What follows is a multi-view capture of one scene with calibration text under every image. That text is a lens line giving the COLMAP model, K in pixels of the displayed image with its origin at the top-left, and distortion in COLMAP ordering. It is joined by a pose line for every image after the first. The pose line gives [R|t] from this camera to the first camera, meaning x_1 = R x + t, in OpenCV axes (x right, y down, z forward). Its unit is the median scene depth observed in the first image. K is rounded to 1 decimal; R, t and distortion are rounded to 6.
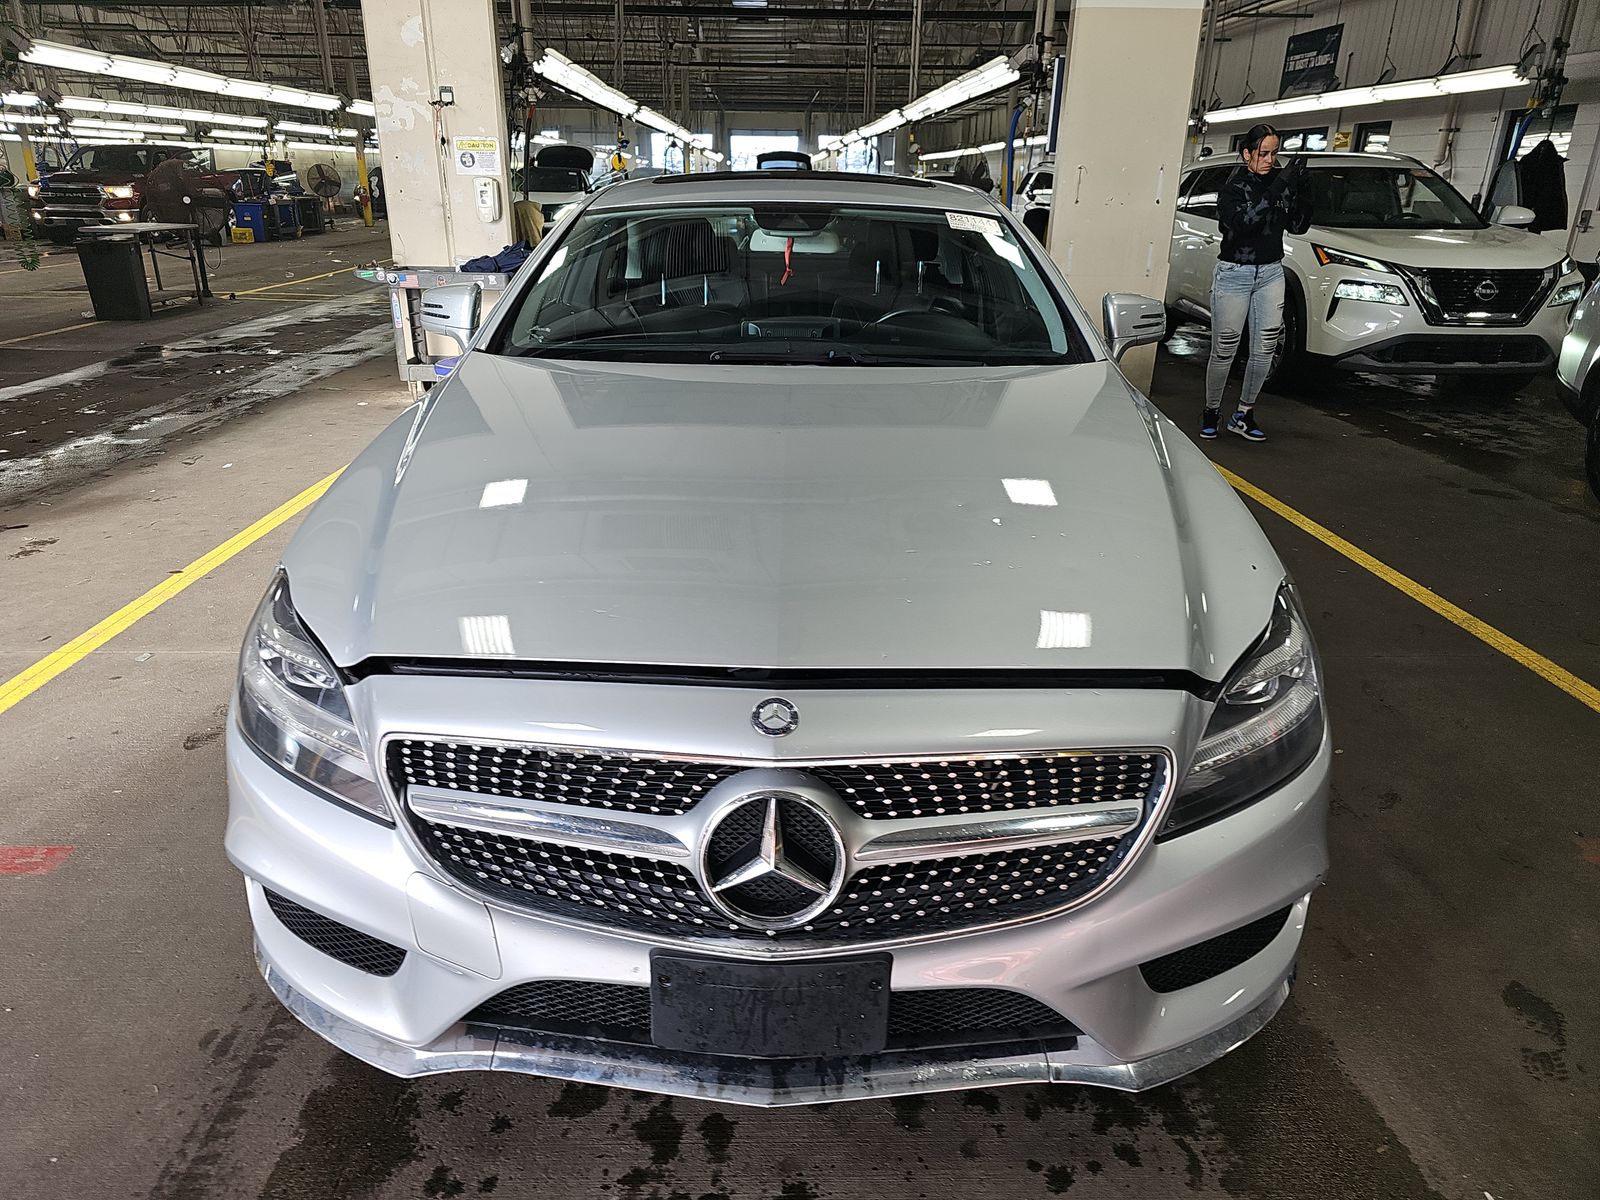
lens RADIAL K [[1043.5, 0, 800.0], [0, 1043.5, 600.0], [0, 0, 1]] dist [0.017262, -0.002325]
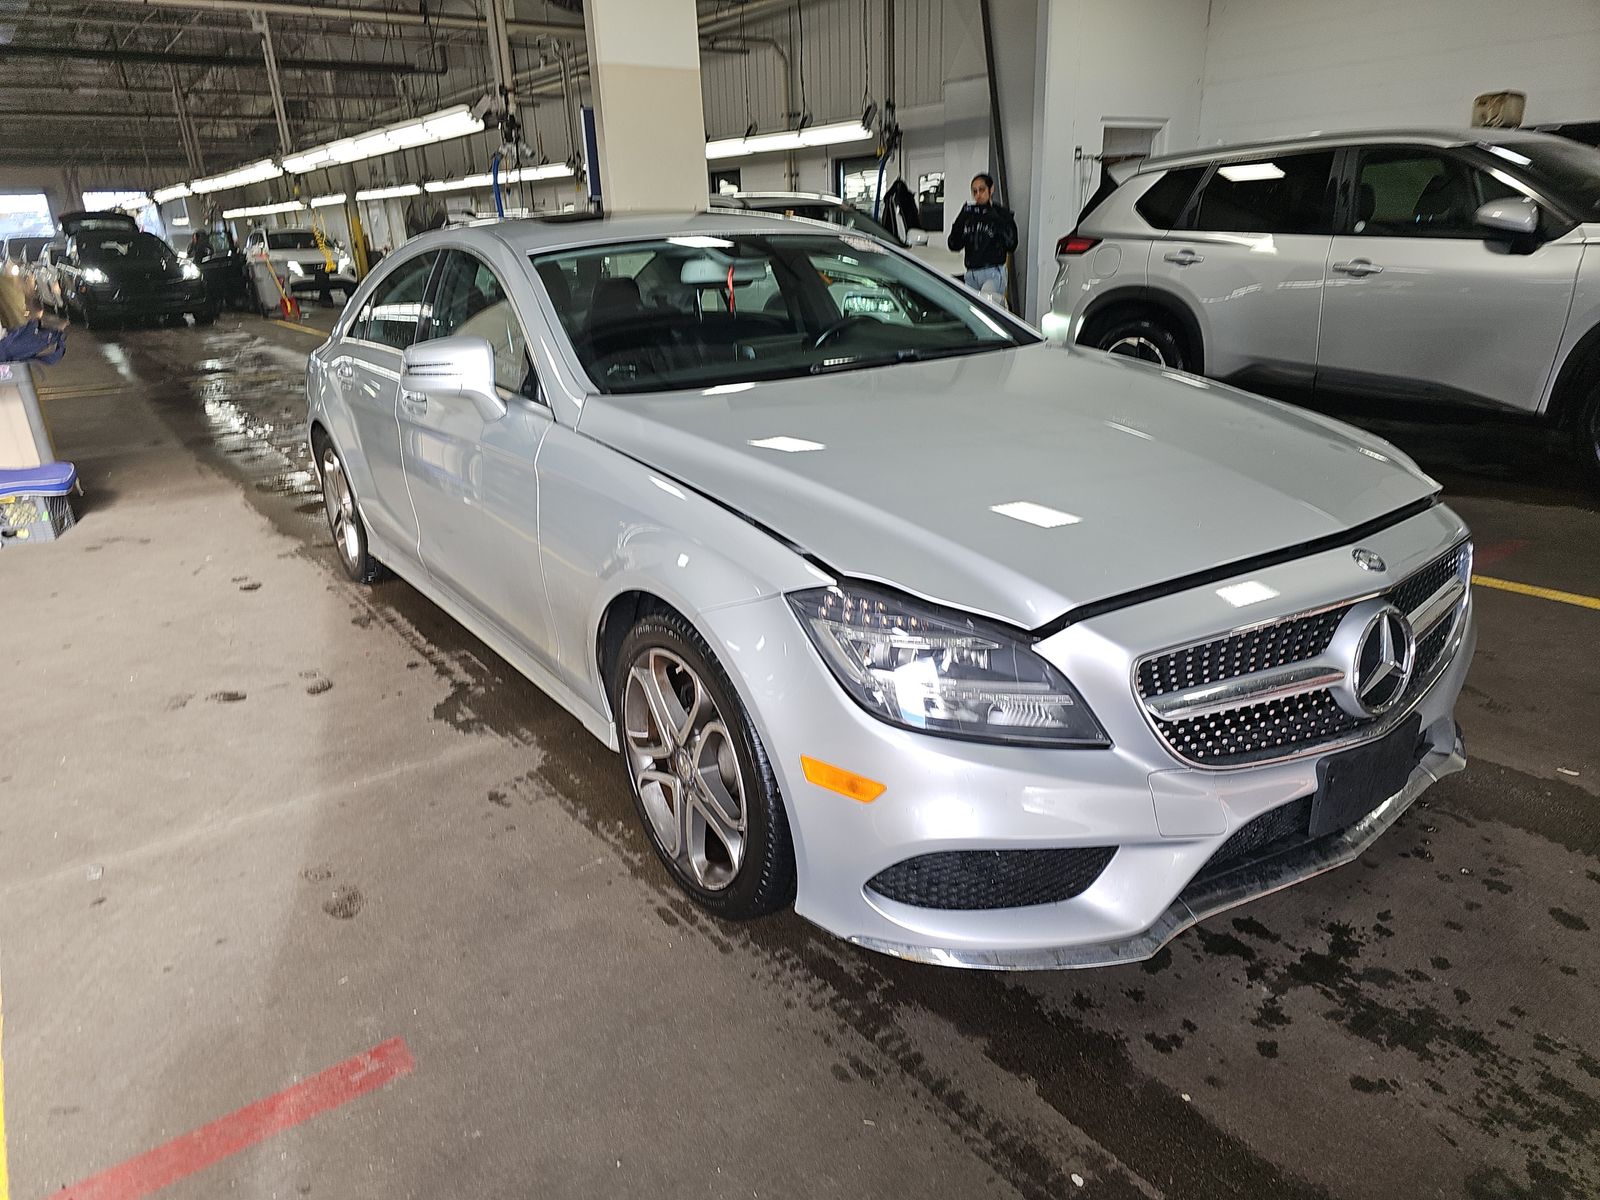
lens RADIAL K [[1056.5, 0, 800.0], [0, 1056.5, 600.0], [0, 0, 1]] dist [0.034909, -0.018462]
pose [[0.826979, -0.228990, 0.513487, -0.165102], [0.252730, 0.967231, 0.024312, -0.007613], [-0.502228, 0.109668, 0.857753, 0.019160]]
